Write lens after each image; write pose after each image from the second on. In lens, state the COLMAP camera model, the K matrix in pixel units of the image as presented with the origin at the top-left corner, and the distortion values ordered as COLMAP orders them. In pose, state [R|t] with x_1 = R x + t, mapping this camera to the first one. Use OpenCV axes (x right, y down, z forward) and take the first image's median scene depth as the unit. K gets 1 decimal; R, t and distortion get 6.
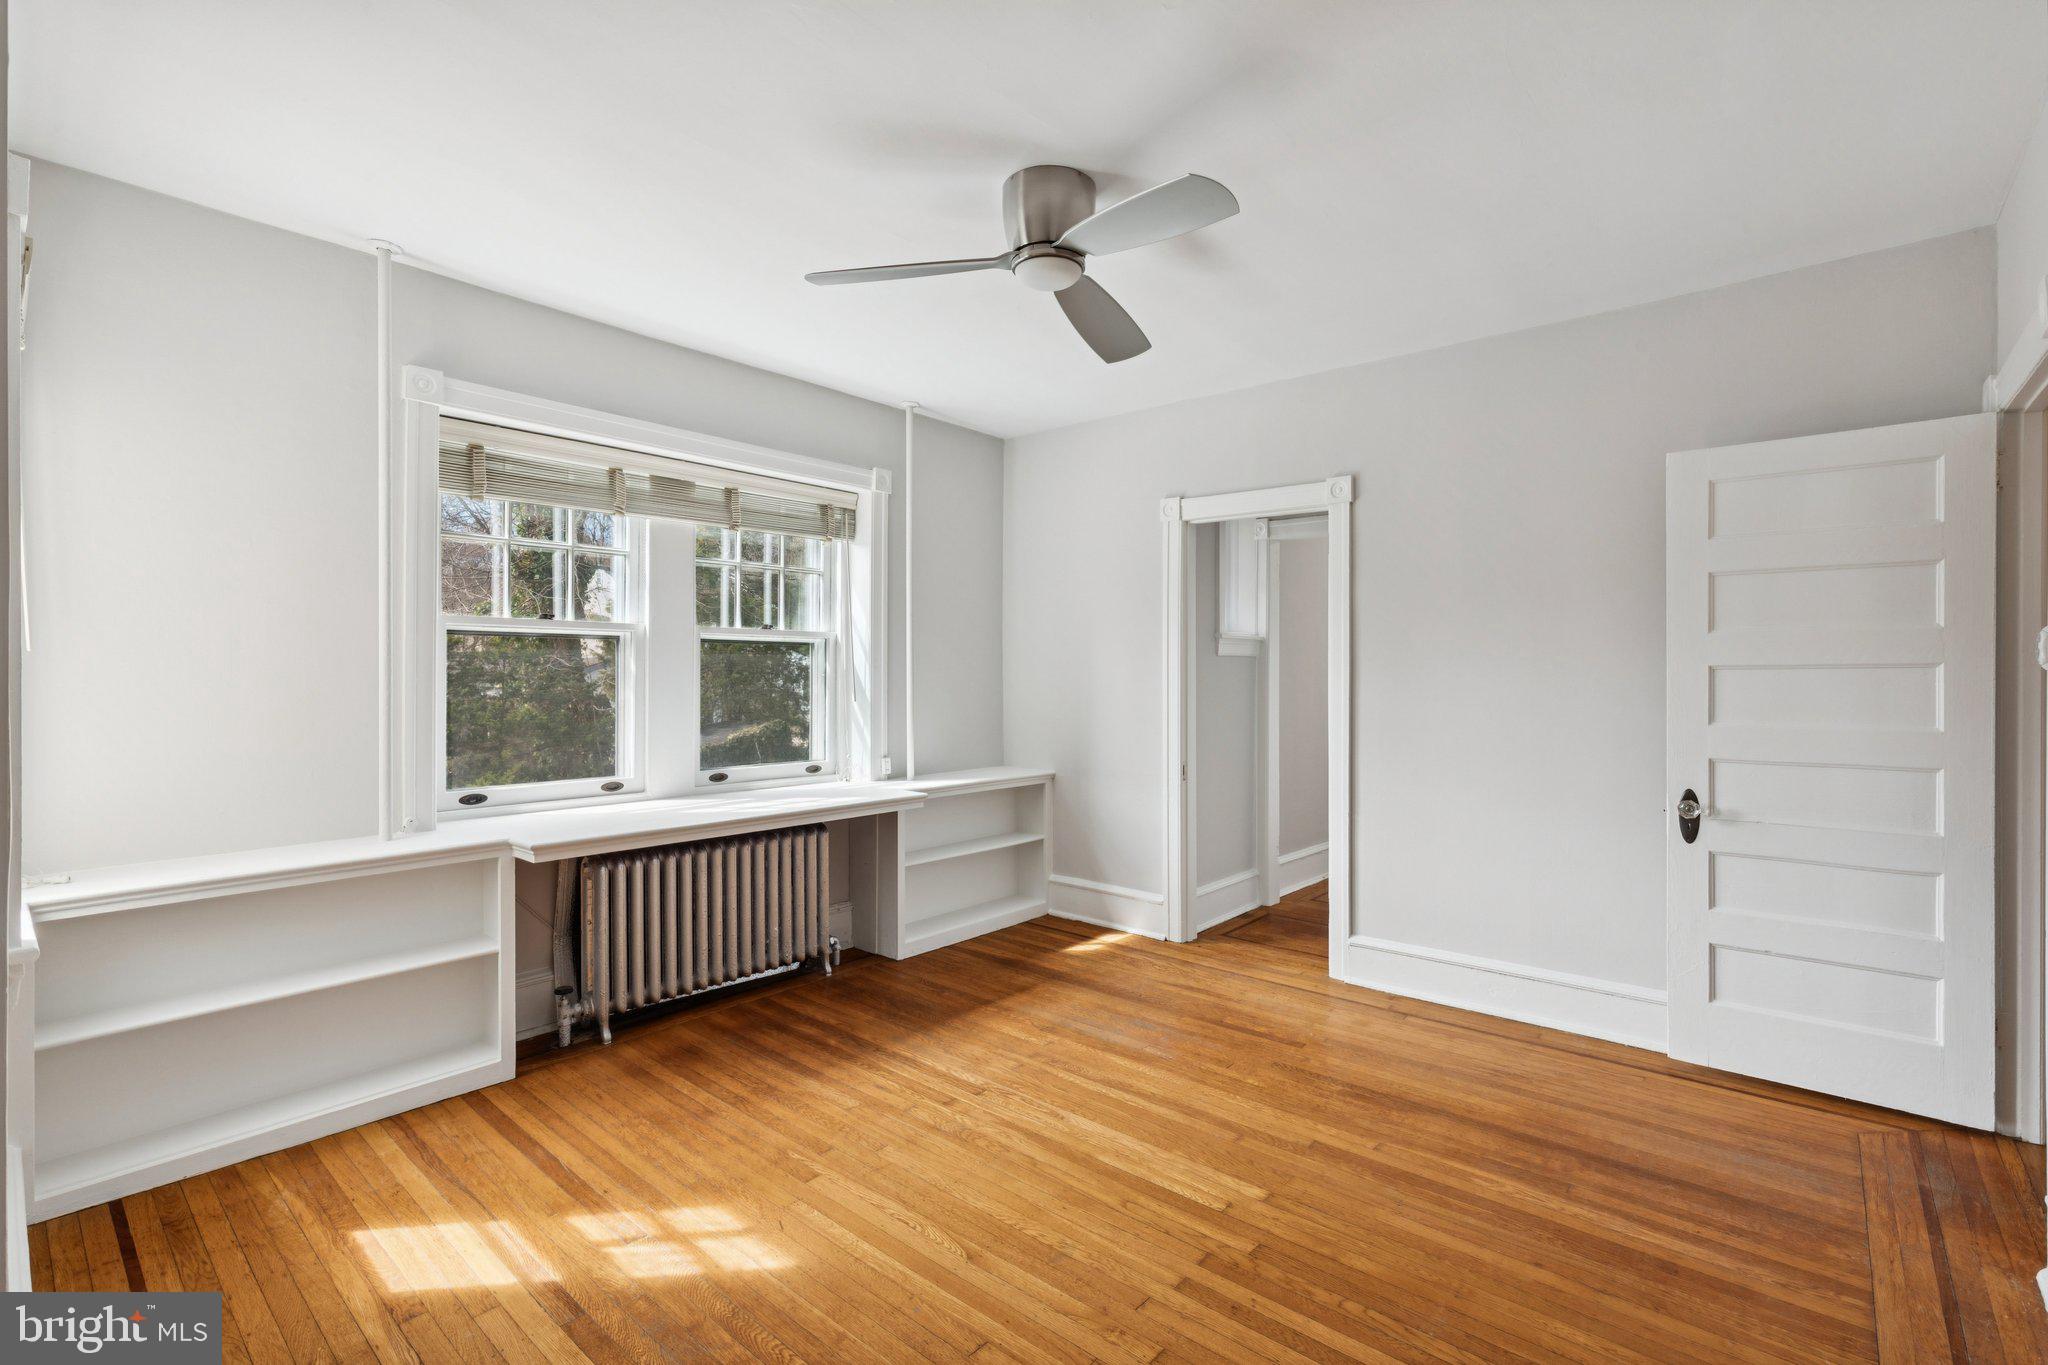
lens RADIAL K [[928.1, 0, 1022.4], [0, 928.1, 678.5], [0, 0, 1]] dist [0.015999, -0.000427]
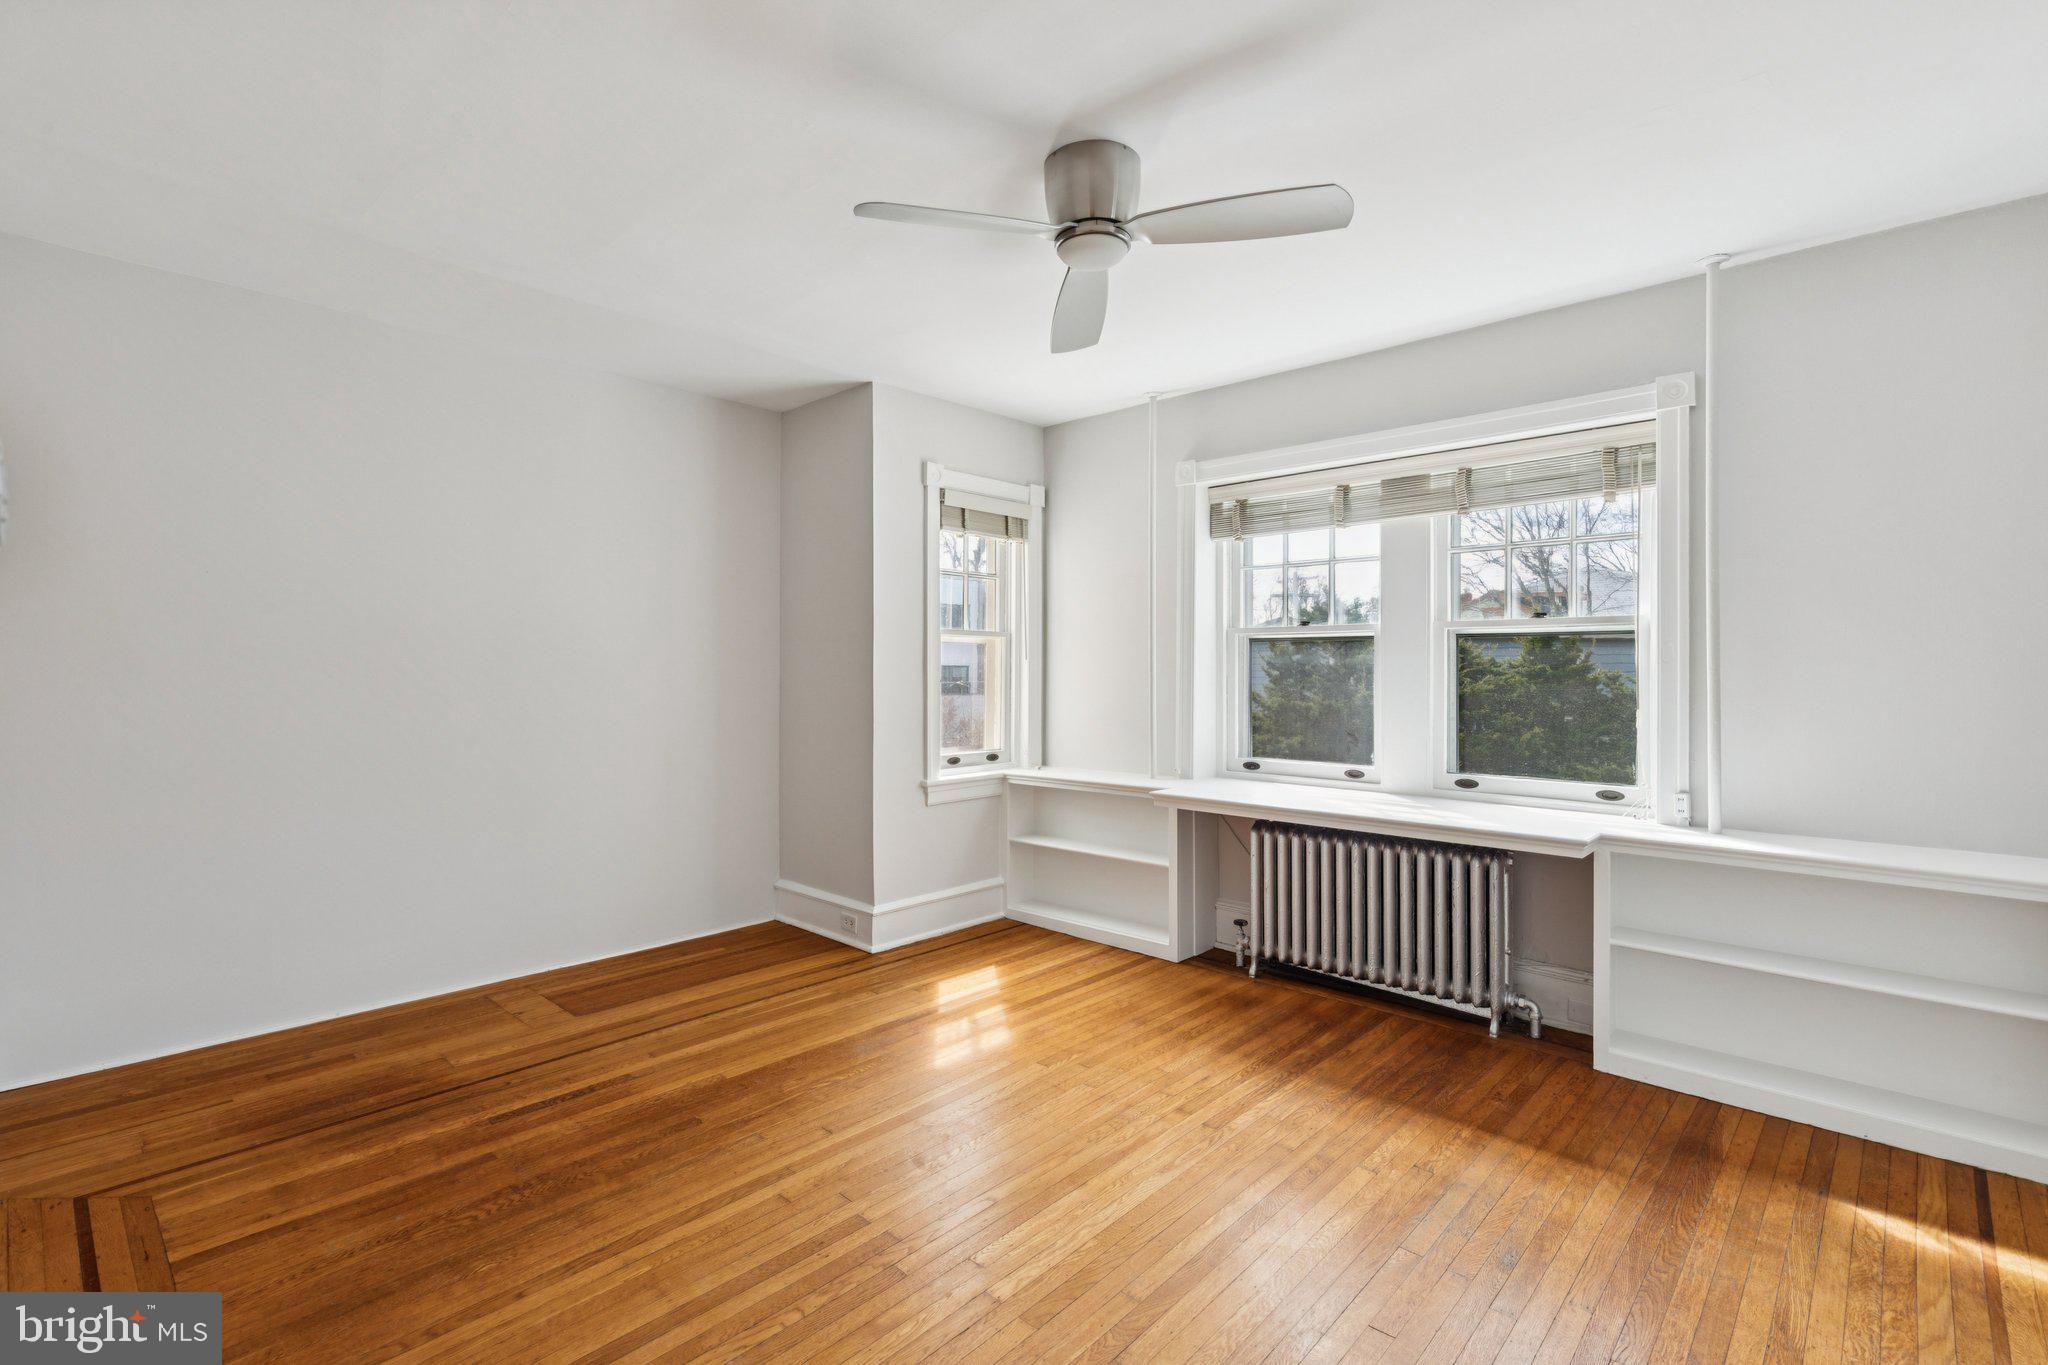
lens RADIAL K [[928.1, 0, 1022.4], [0, 928.1, 678.5], [0, 0, 1]] dist [0.015999, -0.000427]
pose [[-0.024003, 0.005946, -0.999694, 0.791698], [-0.008111, 0.999948, 0.006142, 0.000167], [0.999679, 0.008255, -0.023953, 0.756557]]
